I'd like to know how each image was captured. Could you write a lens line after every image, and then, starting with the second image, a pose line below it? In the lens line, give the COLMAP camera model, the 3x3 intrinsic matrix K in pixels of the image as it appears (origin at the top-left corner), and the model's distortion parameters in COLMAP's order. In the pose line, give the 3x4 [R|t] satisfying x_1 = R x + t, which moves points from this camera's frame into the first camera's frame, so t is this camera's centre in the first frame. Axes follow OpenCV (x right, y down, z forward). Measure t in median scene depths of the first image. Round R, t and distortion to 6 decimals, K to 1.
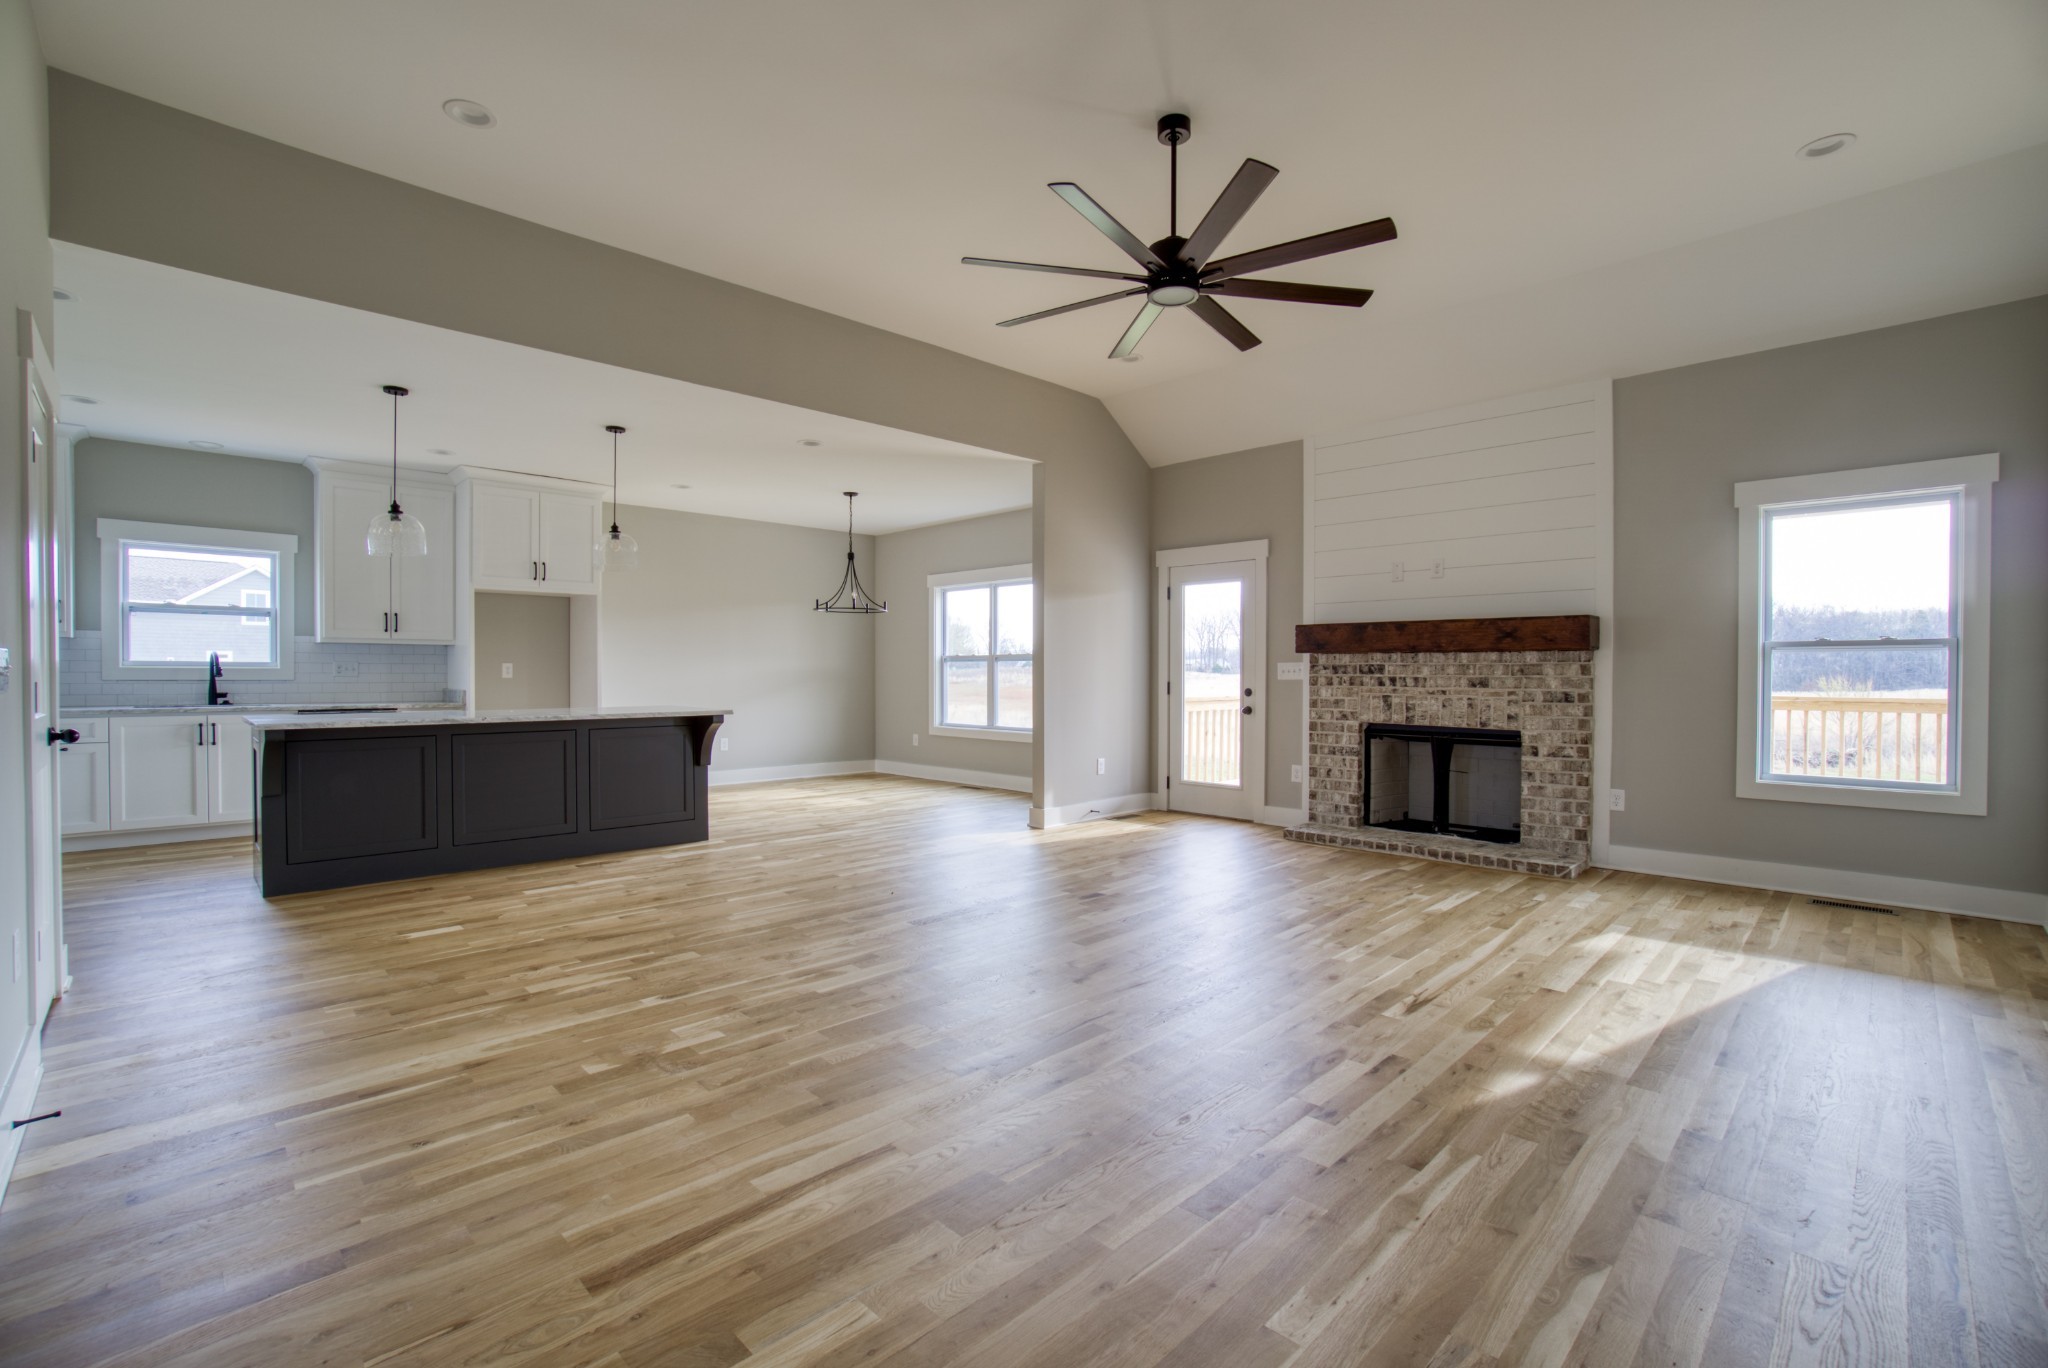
lens RADIAL K [[896.5, 0, 1024.0], [0, 896.5, 684.0], [0, 0, 1]] dist [-0.054727, 0.000276]
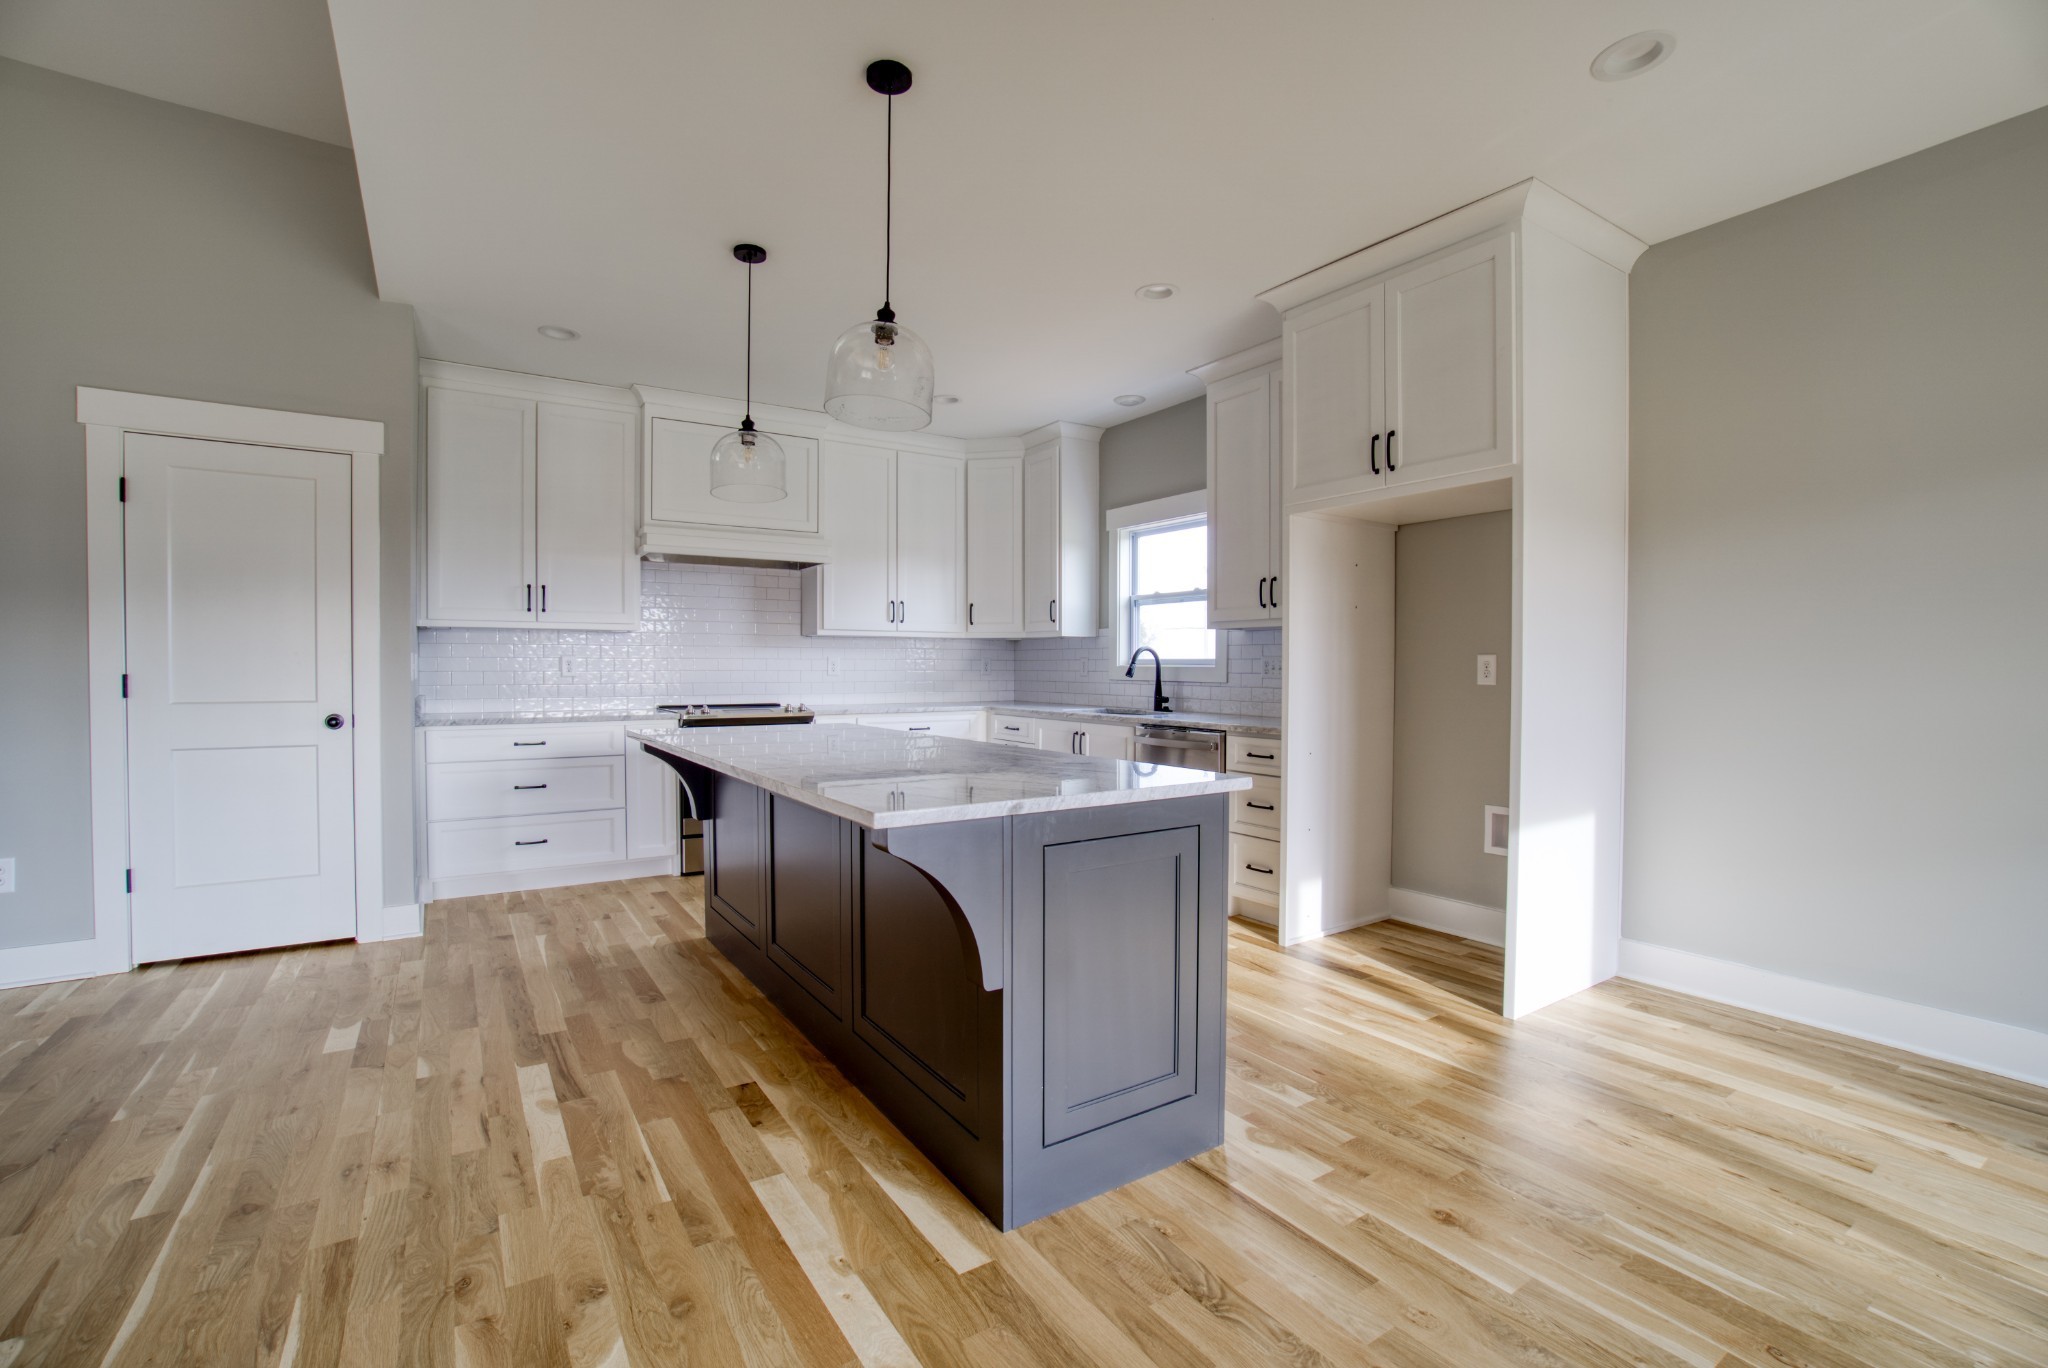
lens RADIAL K [[896.5, 0, 1024.0], [0, 896.5, 684.0], [0, 0, 1]] dist [-0.054727, 0.000276]
pose [[-0.194272, 0.016692, -0.980806, -0.070879], [-0.011873, 0.999742, 0.019366, -0.017345], [0.980876, 0.015407, -0.194023, 1.032127]]
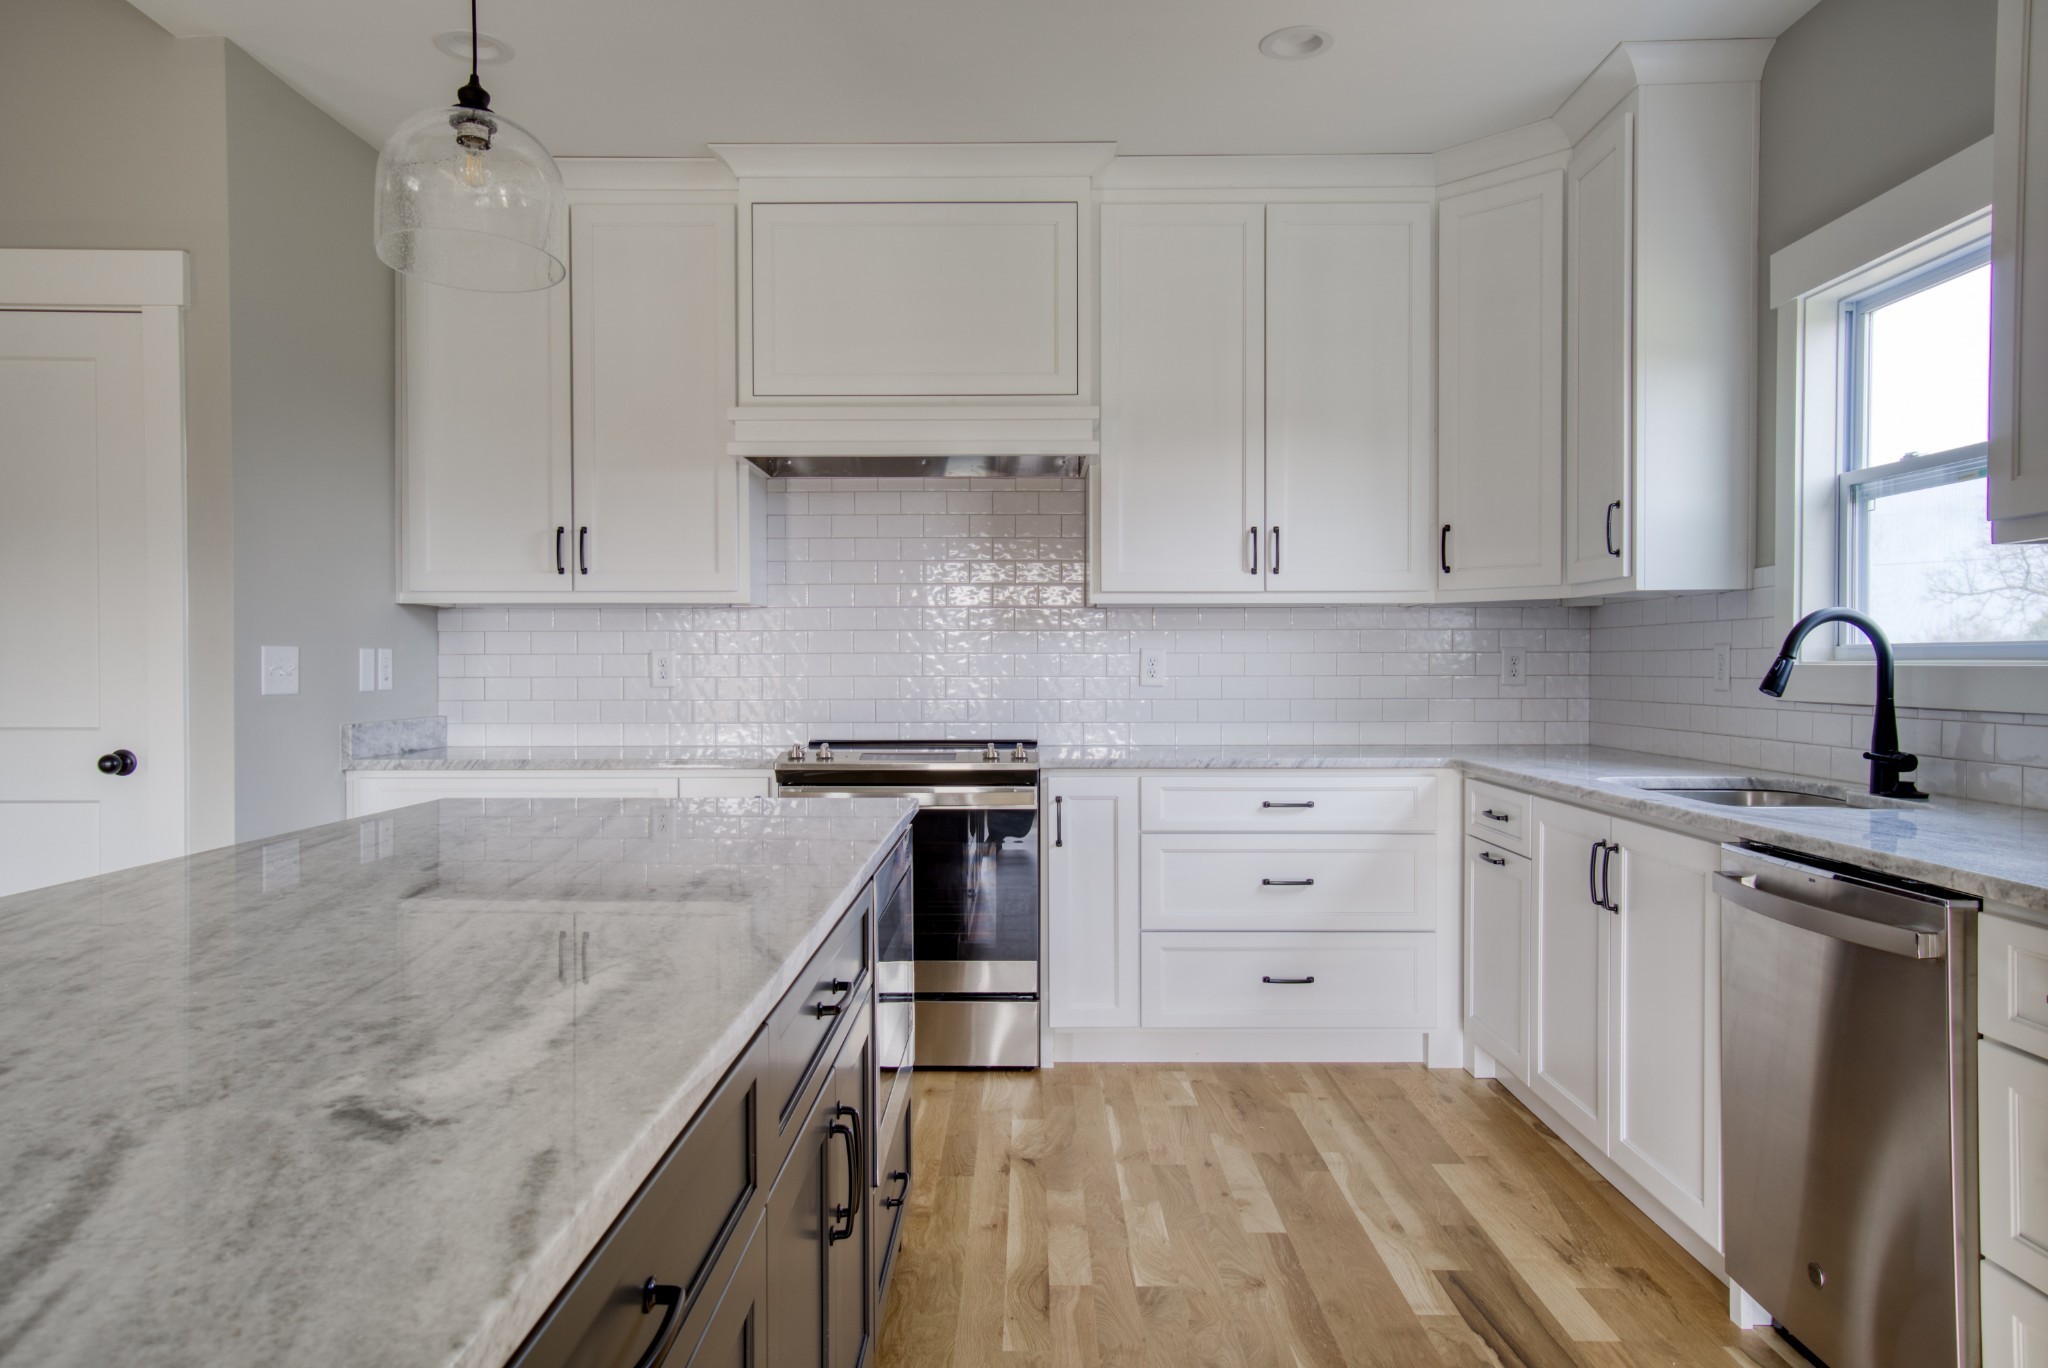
lens RADIAL K [[1368.9, 0, 1024.0], [0, 1368.9, 684.0], [0, 0, 1]] dist [0.006689, 0.003335]
pose [[-0.707963, 0.007121, -0.706213, -0.413941], [-0.007662, 0.999813, 0.017763, -0.018640], [0.706208, 0.017987, -0.707776, 1.112986]]
